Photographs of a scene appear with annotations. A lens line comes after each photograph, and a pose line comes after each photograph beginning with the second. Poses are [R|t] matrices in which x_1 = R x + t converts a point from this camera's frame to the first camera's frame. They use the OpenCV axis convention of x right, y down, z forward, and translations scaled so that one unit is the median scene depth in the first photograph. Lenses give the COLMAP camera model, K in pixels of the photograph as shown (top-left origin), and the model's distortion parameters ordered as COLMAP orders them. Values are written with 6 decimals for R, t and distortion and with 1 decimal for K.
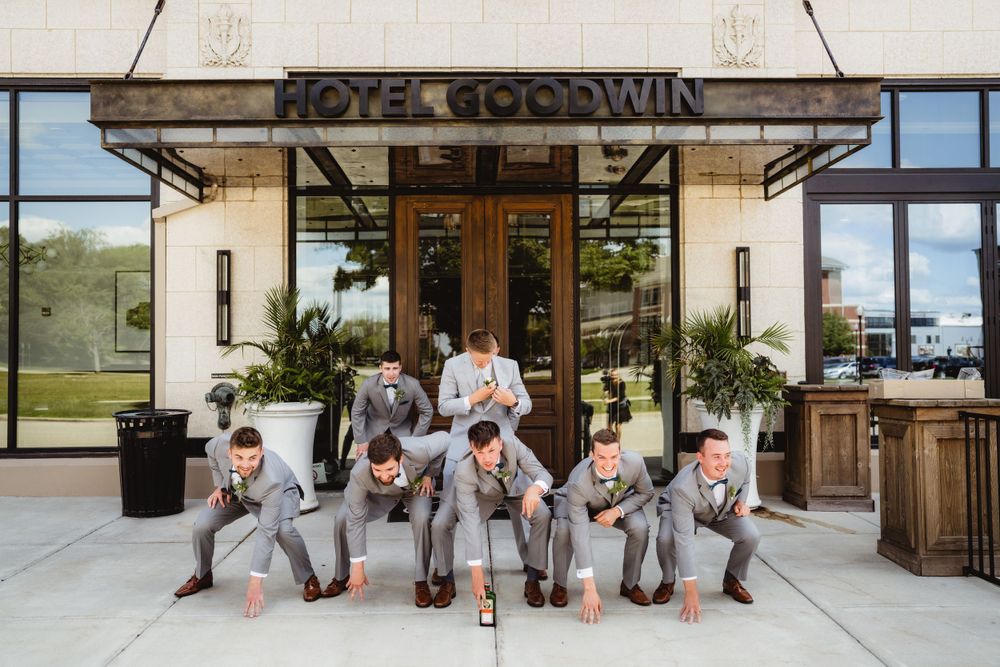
lens RADIAL K [[950.4, 0, 500.0], [0, 950.4, 333.5], [0, 0, 1]] dist [-0.062326, 0.217856]
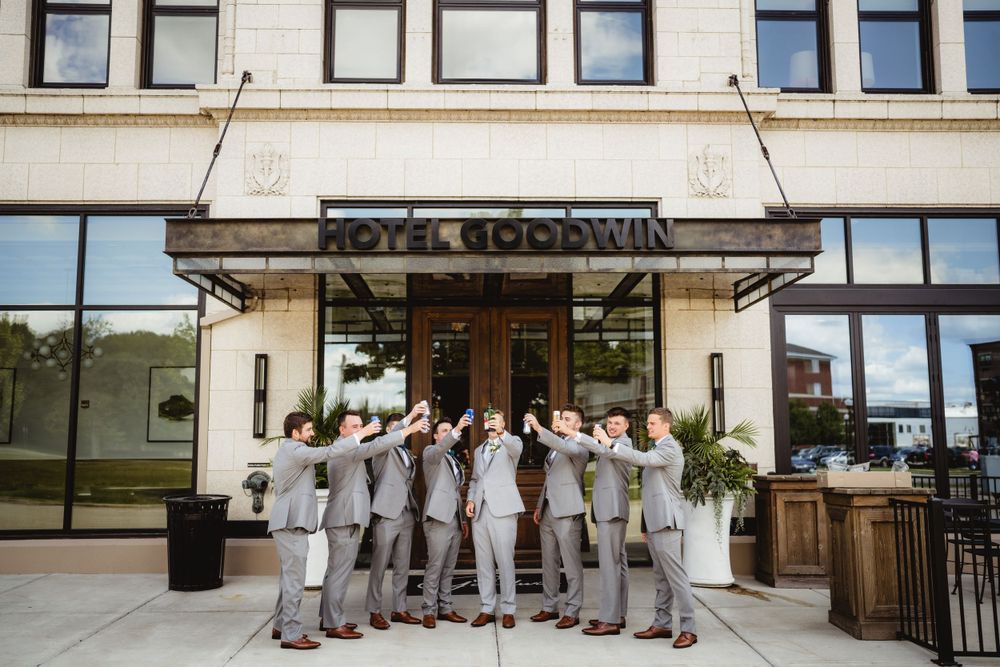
lens RADIAL K [[950.4, 0, 500.0], [0, 950.4, 333.5], [0, 0, 1]] dist [-0.062326, 0.217856]
pose [[0.999992, 0.003929, -0.001205, -0.003301], [-0.004023, 0.995753, -0.091973, -0.009388], [0.000838, 0.091977, 0.995761, -0.148614]]
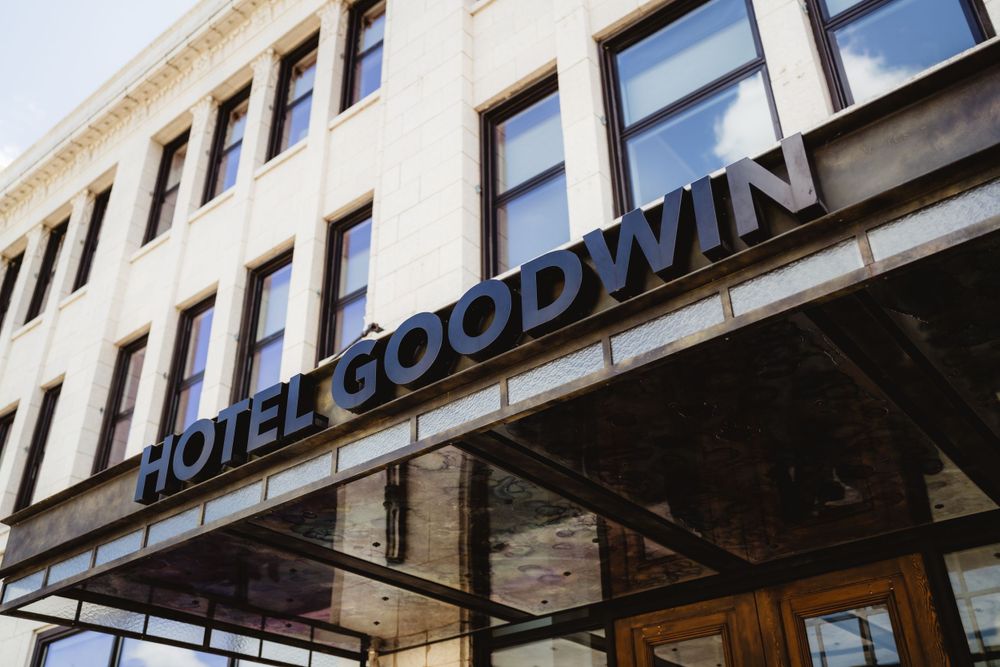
lens RADIAL K [[950.4, 0, 500.0], [0, 950.4, 333.5], [0, 0, 1]] dist [-0.062326, 0.217856]
pose [[0.763611, -0.347325, -0.544300, 0.236261], [0.036383, 0.864799, -0.500798, -0.010146], [0.644650, 0.362612, 0.673007, 0.545598]]
